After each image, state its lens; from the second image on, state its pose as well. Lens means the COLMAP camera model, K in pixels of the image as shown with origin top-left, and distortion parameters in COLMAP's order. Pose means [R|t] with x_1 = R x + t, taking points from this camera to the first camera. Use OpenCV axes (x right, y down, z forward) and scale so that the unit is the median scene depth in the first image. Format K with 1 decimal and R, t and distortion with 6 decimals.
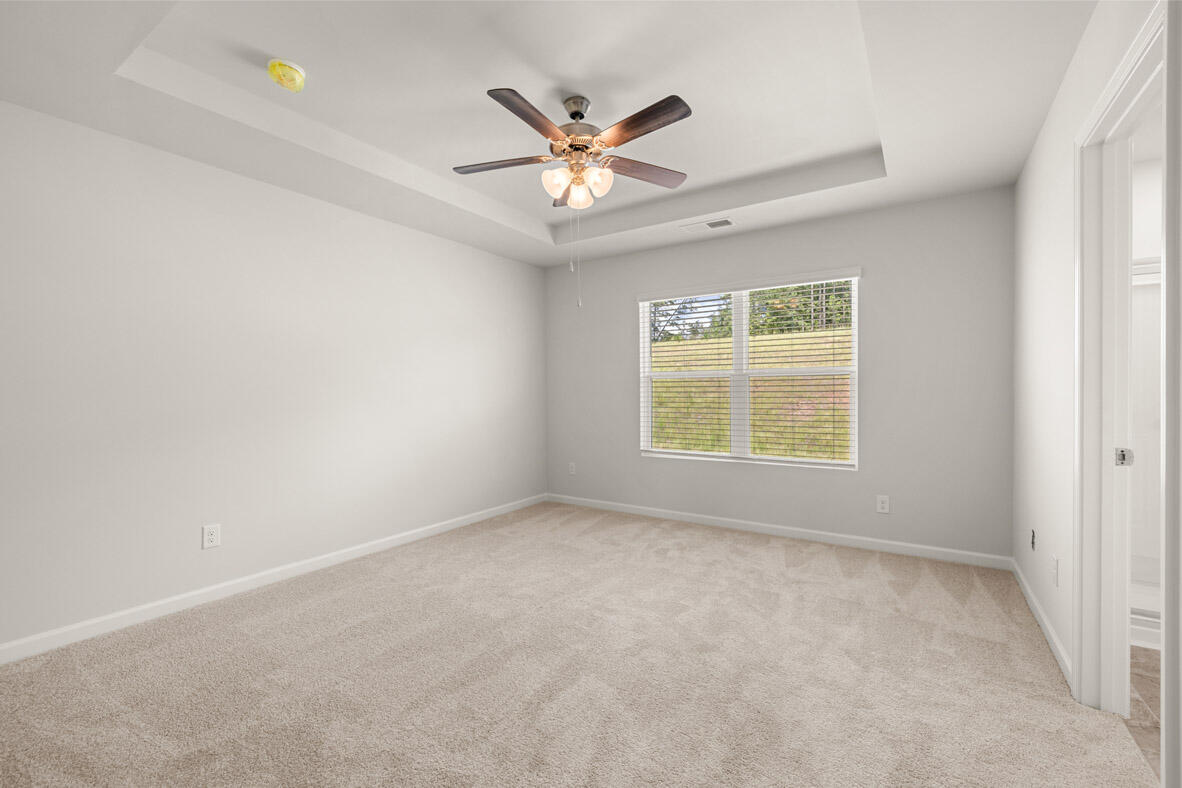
lens RADIAL K [[497.0, 0, 590.9], [0, 497.0, 388.5], [0, 0, 1]] dist [-0.001424, 0.000127]
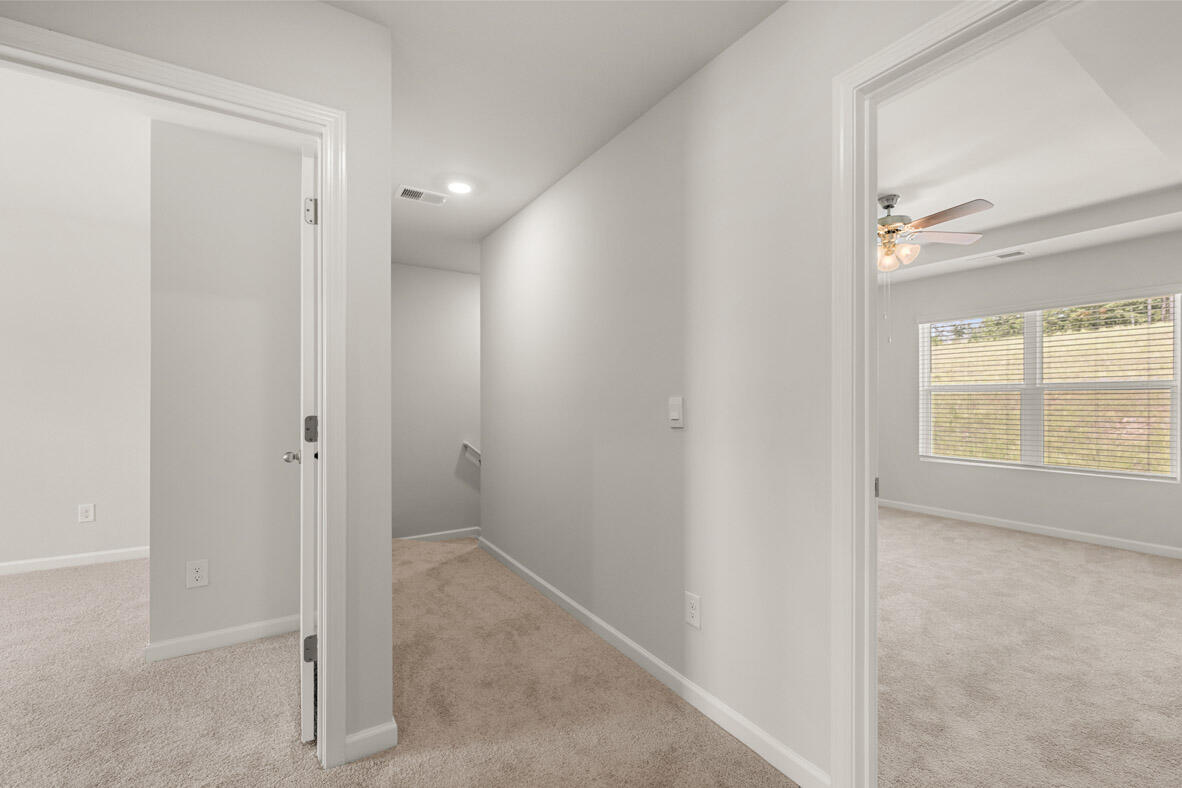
lens RADIAL K [[497.0, 0, 592.5], [0, 497.0, 396.6], [0, 0, 1]] dist [-0.001424, 0.000127]
pose [[0.910557, 0.005589, -0.413345, -0.139814], [-0.006874, 0.999975, -0.001620, -0.002885], [0.413326, 0.004316, 0.910573, -0.423266]]
